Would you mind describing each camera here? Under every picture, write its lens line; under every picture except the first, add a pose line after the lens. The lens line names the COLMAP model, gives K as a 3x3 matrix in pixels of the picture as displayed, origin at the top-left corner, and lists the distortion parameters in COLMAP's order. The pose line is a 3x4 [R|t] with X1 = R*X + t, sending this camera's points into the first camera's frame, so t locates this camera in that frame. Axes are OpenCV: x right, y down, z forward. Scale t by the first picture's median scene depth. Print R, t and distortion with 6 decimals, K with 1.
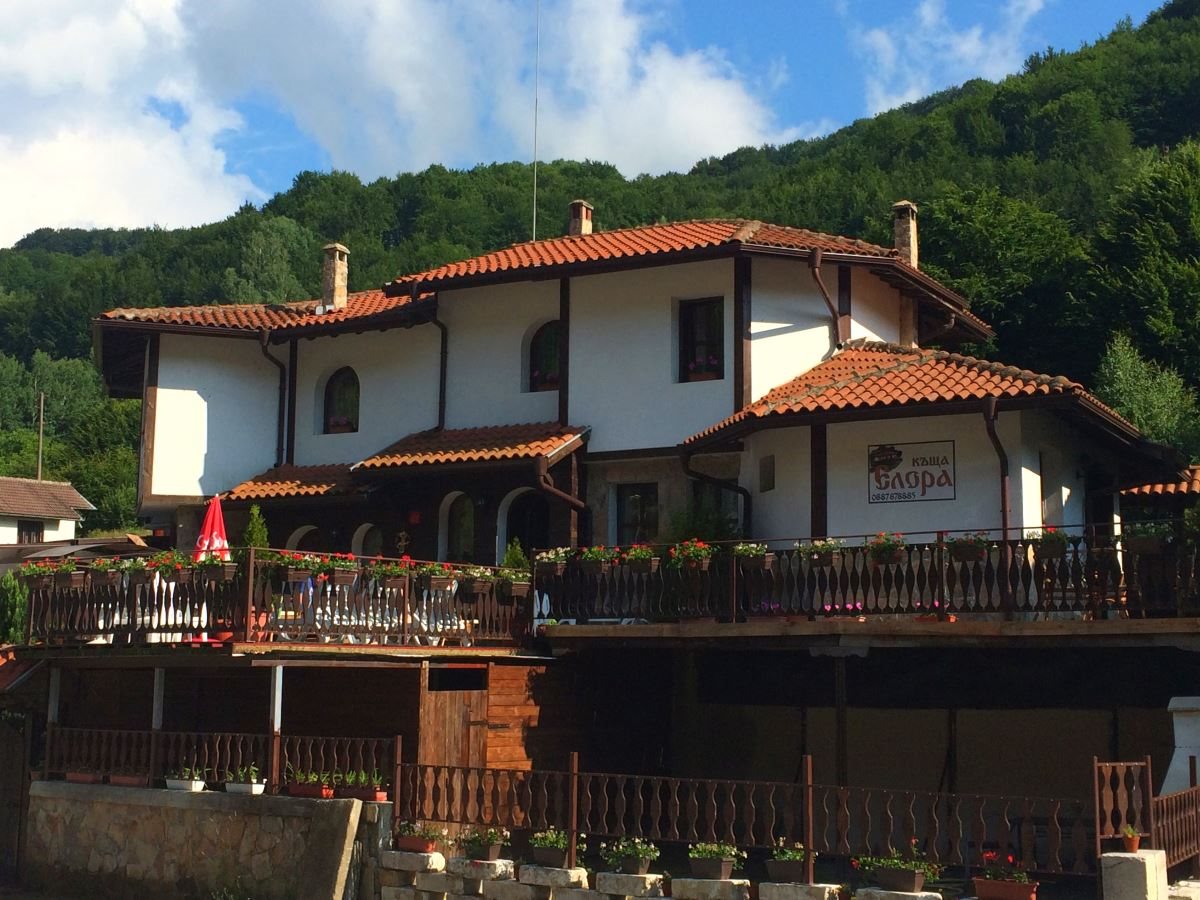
lens RADIAL K [[1695.4, 0, 599.0], [0, 1695.4, 447.0], [0, 0, 1]] dist [0.070910, 0.000000]
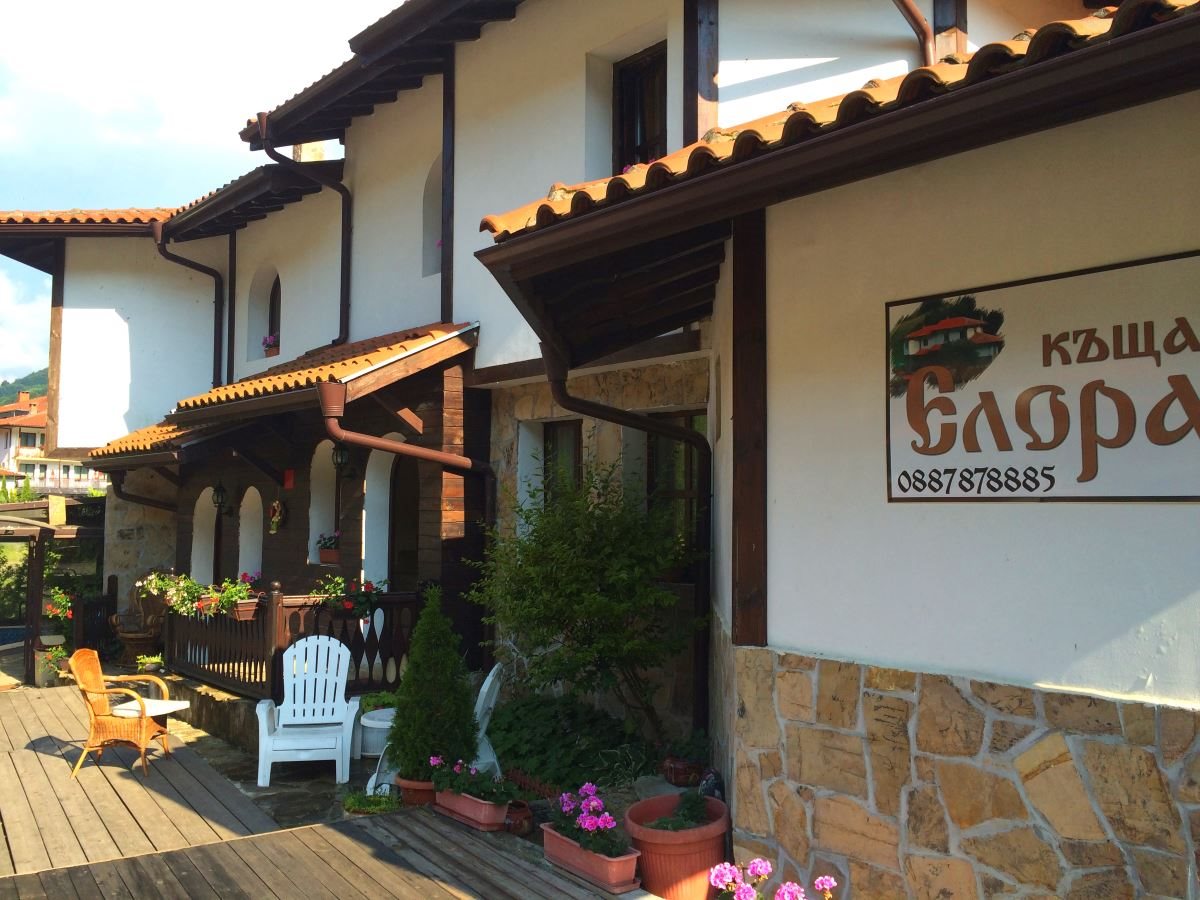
lens RADIAL K [[1022.7, 0, 597.0], [0, 1022.7, 445.3], [0, 0, 1]] dist [0.048709, -0.013463]
pose [[0.940513, -0.025109, -0.338828, 0.173071], [0.050466, 0.996527, 0.066235, 0.009449], [0.335988, -0.079394, 0.938514, 0.825718]]
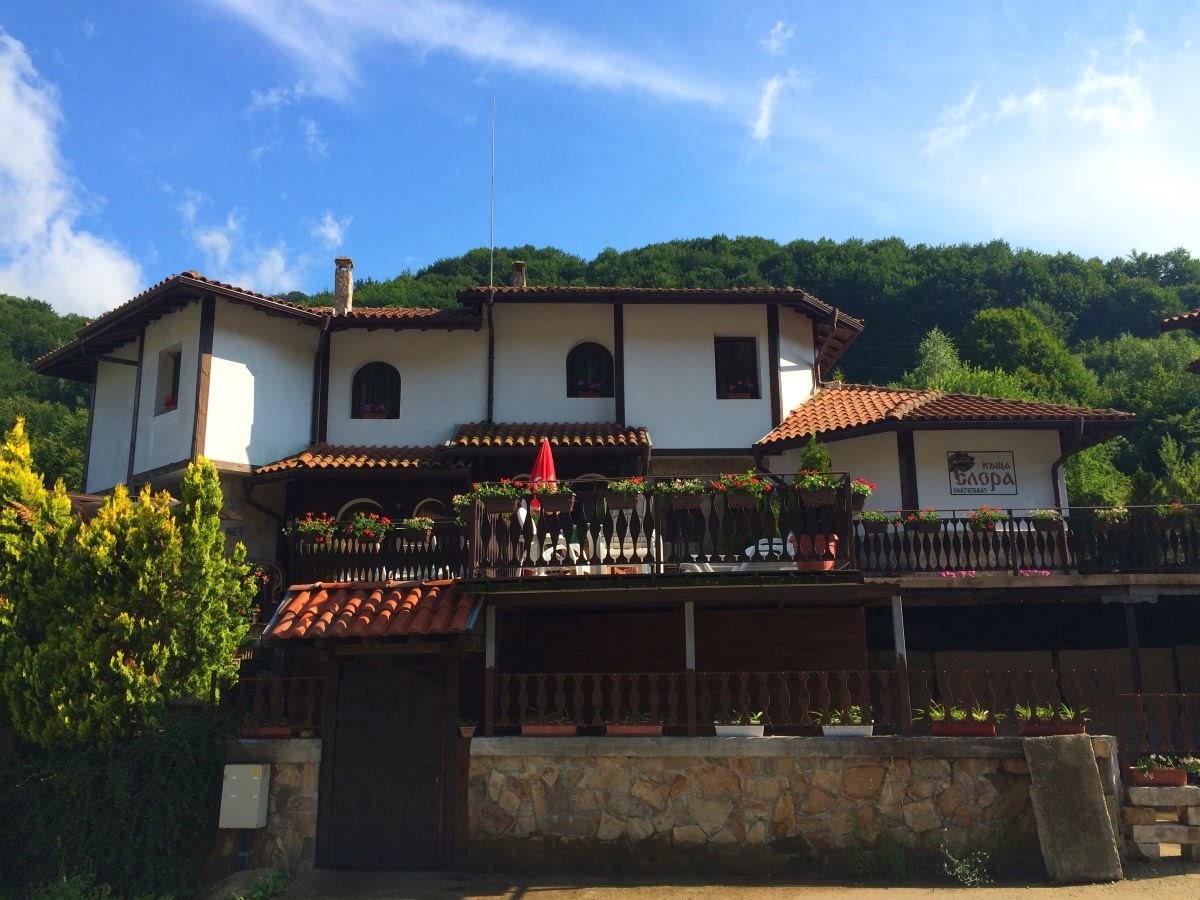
lens RADIAL K [[1022.7, 0, 597.5], [0, 1022.7, 448.9], [0, 0, 1]] dist [0.048709, -0.013463]
pose [[0.854300, 0.090532, 0.511835, -0.488673], [-0.053114, 0.994765, -0.087299, 0.082378], [-0.517059, 0.047394, 0.854637, 0.463561]]
